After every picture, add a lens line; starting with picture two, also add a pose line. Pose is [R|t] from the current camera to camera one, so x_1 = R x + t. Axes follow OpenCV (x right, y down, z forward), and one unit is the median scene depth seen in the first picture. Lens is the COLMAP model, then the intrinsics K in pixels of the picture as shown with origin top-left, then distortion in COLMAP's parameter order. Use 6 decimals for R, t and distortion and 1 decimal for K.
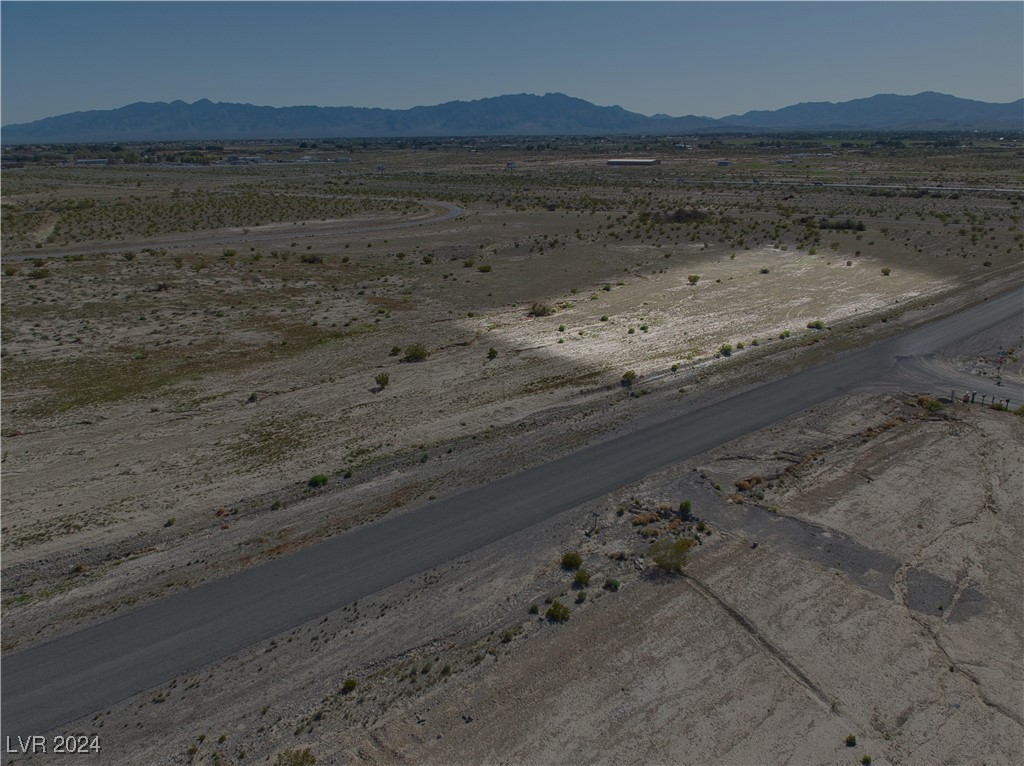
lens RADIAL K [[723.0, 0, 514.4], [0, 723.0, 384.4], [0, 0, 1]] dist [0.009654, -0.043572]
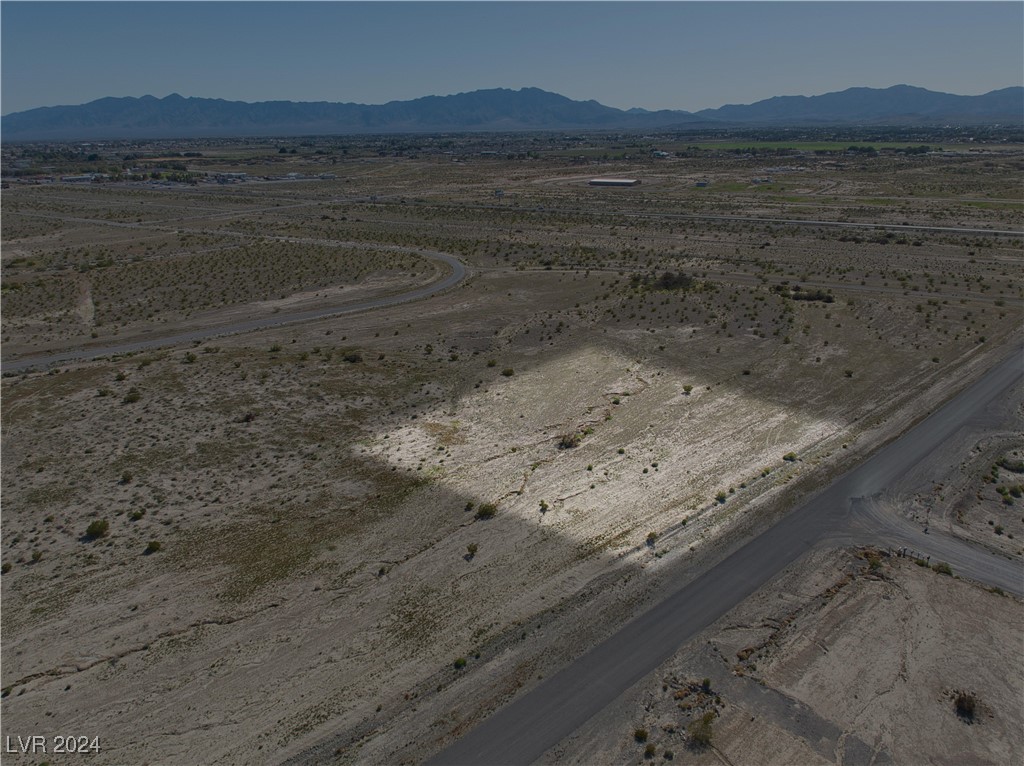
lens RADIAL K [[712.3, 0, 514.6], [0, 712.3, 416.0], [0, 0, 1]] dist [0.018632, -0.045873]
pose [[0.999492, -0.013250, 0.028982, -0.137140], [0.011761, 0.998631, 0.050965, -0.314892], [-0.029617, -0.050598, 0.998280, -0.312416]]
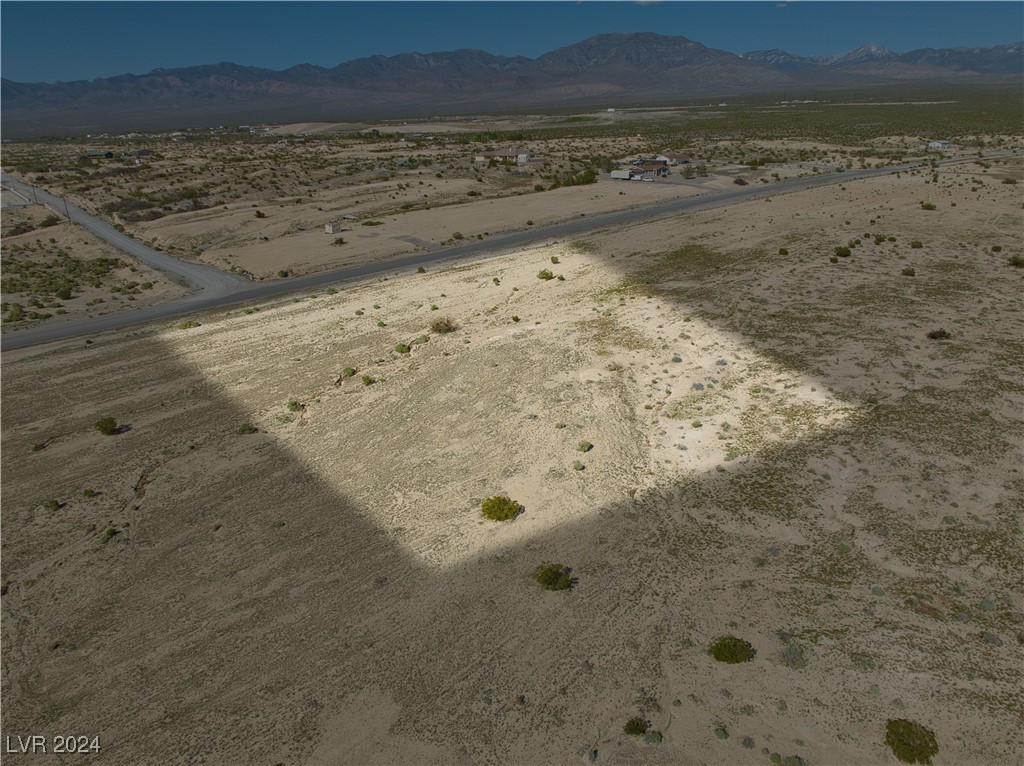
lens RADIAL K [[712.3, 0, 514.6], [0, 712.3, 416.0], [0, 0, 1]] dist [0.018632, -0.045873]
pose [[-0.999247, 0.017552, 0.034602, -0.131855], [0.036013, 0.751420, 0.658841, -0.929643], [-0.014437, 0.659591, -0.751486, 2.652120]]
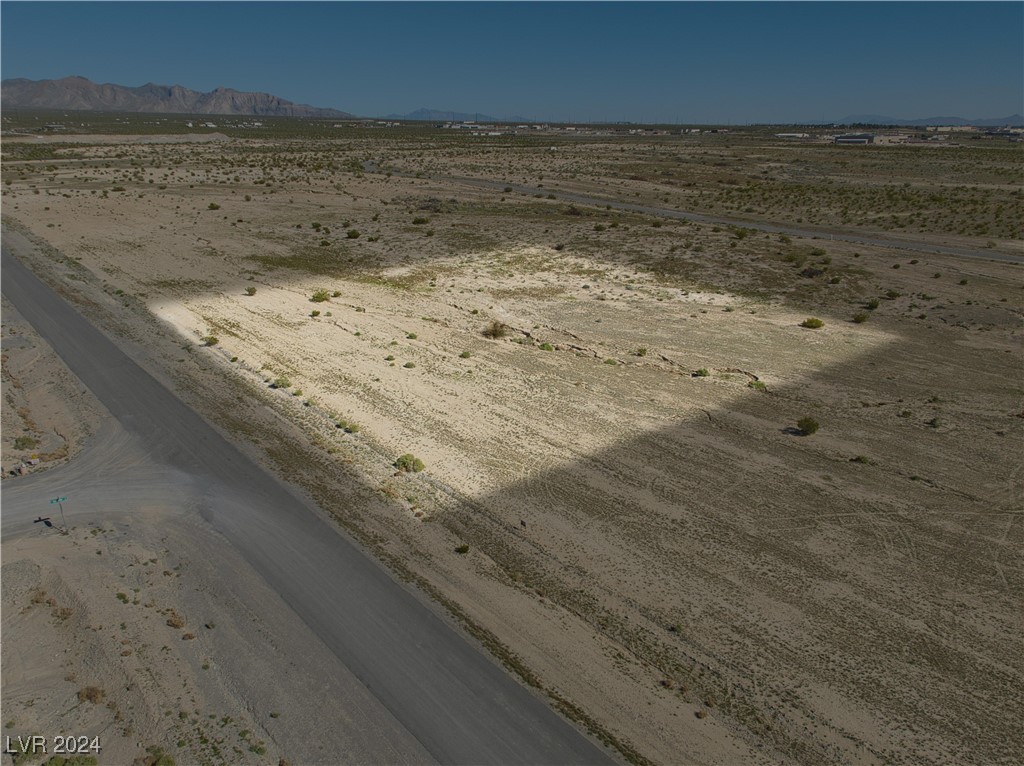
lens RADIAL K [[712.3, 0, 514.6], [0, 712.3, 416.0], [0, 0, 1]] dist [0.018632, -0.045873]
pose [[-0.003392, 0.385985, -0.922499, 1.361848], [-0.316367, 0.874707, 0.367152, -0.521012], [0.948631, 0.293093, 0.119146, 1.421814]]
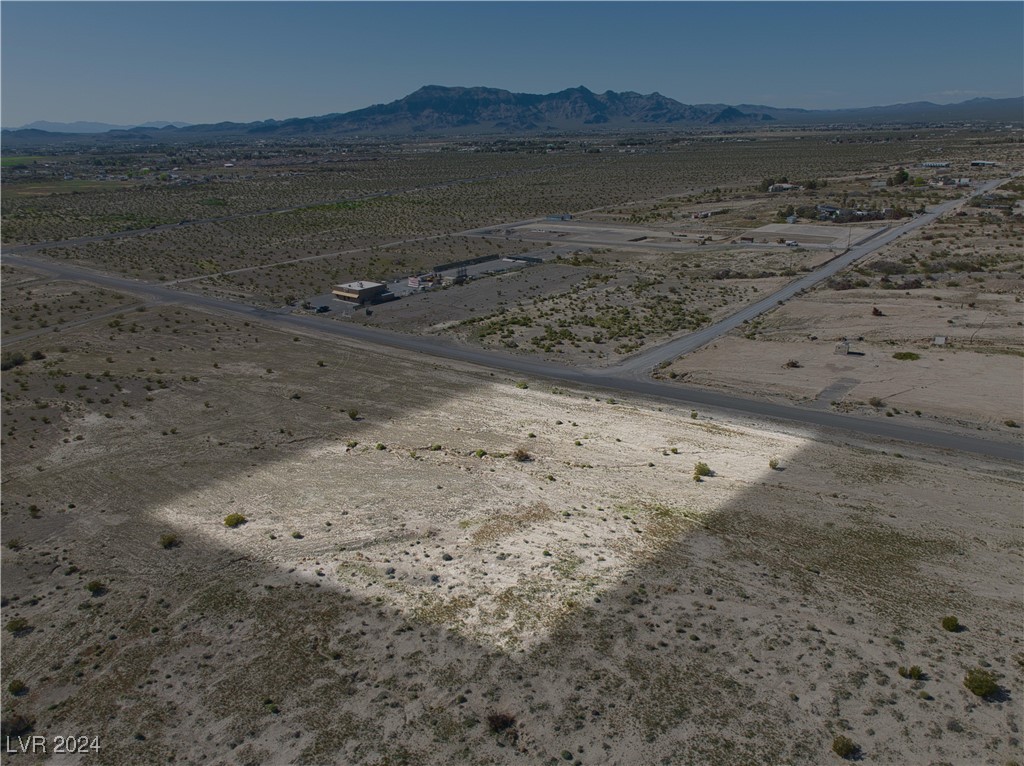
lens RADIAL K [[712.3, 0, 514.6], [0, 712.3, 416.0], [0, 0, 1]] dist [0.018632, -0.045873]
pose [[-0.148191, -0.356193, 0.922586, -1.534337], [0.349495, 0.853828, 0.385785, -0.920761], [-0.925145, 0.379610, -0.002042, 1.482881]]
